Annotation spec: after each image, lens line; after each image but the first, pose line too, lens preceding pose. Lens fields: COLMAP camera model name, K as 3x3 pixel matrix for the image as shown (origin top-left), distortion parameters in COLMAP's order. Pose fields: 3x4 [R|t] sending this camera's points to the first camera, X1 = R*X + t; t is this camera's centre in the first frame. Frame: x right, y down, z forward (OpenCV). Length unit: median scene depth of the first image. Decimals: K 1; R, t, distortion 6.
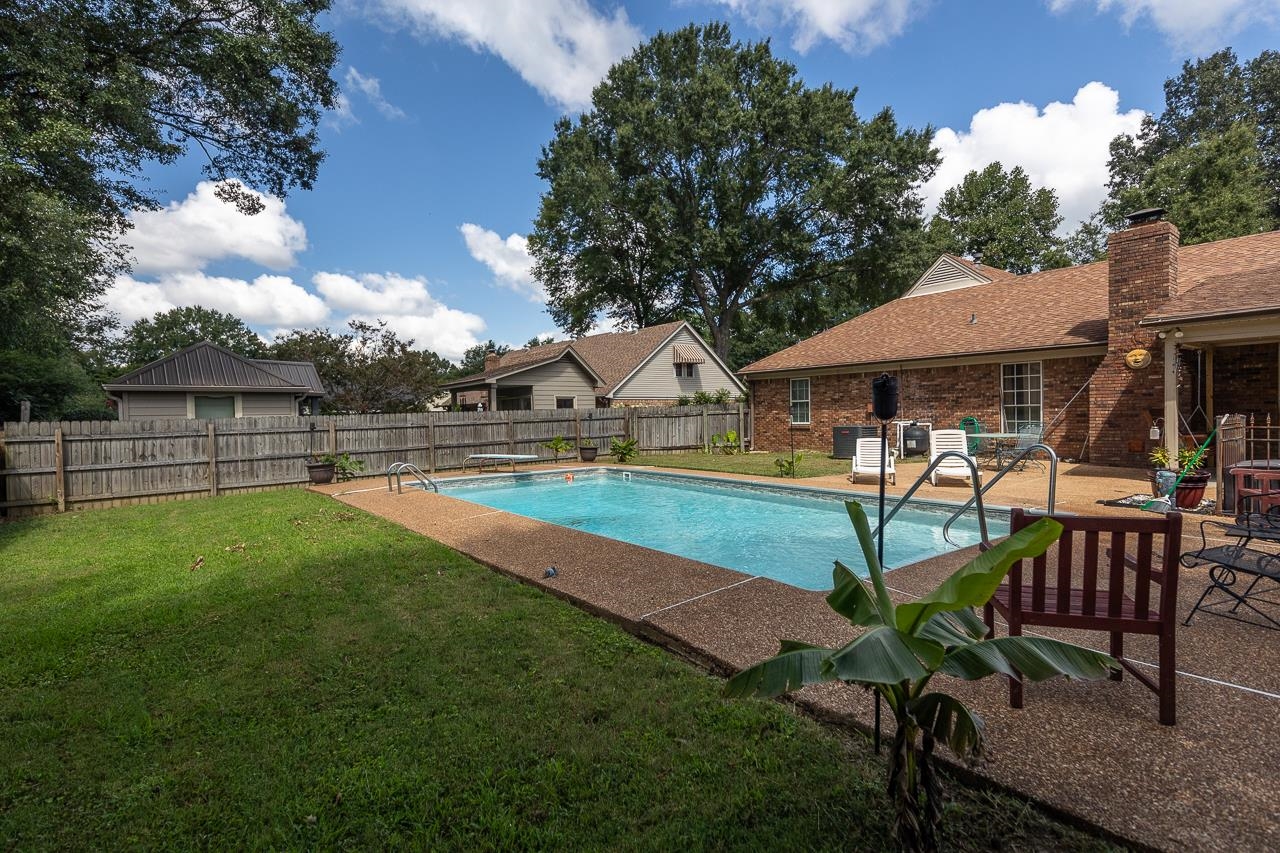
lens RADIAL K [[620.1, 0, 691.1], [0, 620.1, 430.3], [0, 0, 1]] dist [0.040401, -0.009946]
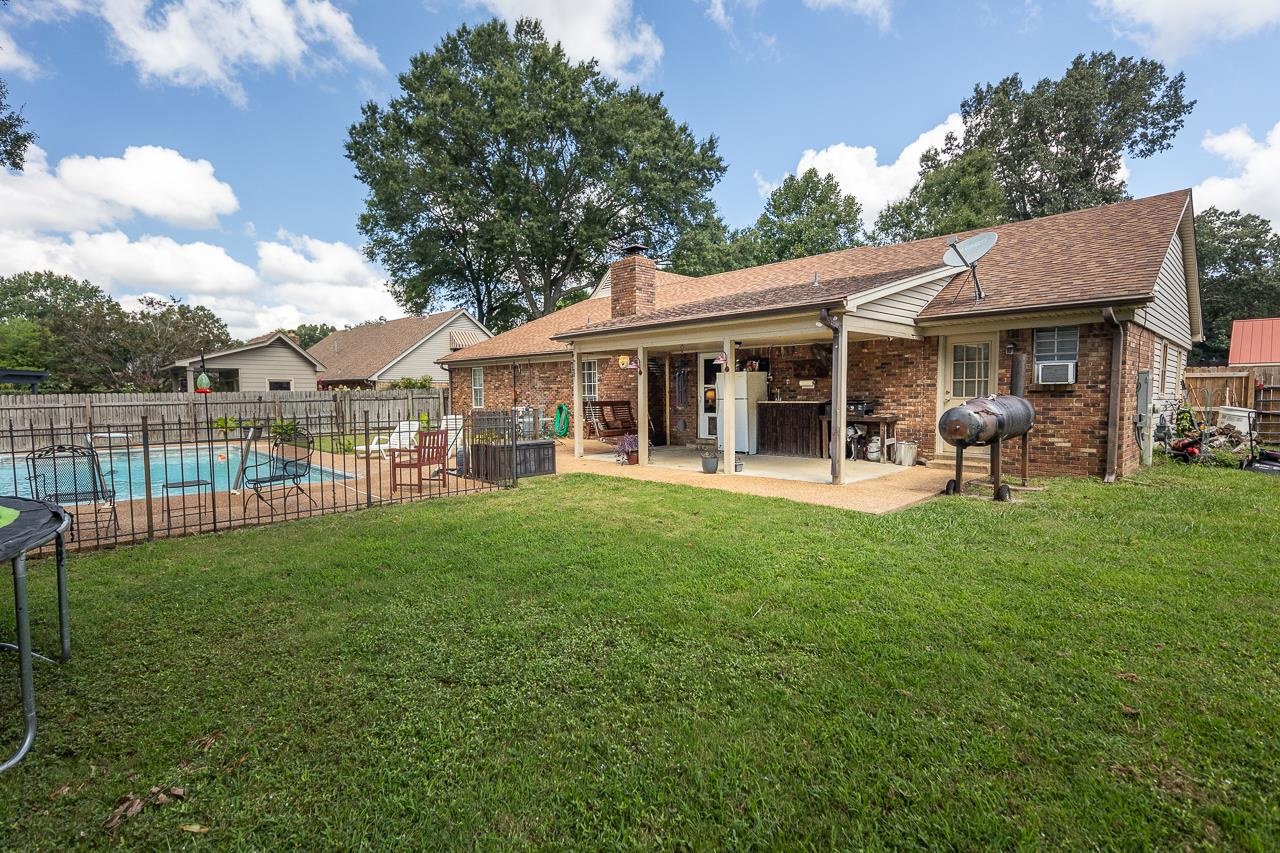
lens RADIAL K [[620.1, 0, 697.4], [0, 620.1, 431.2], [0, 0, 1]] dist [0.040401, -0.009946]
pose [[0.995181, 0.006915, 0.097806, 0.307249], [-0.010028, 0.999458, 0.031370, -0.004812], [-0.097536, -0.032200, 0.994711, -0.116349]]
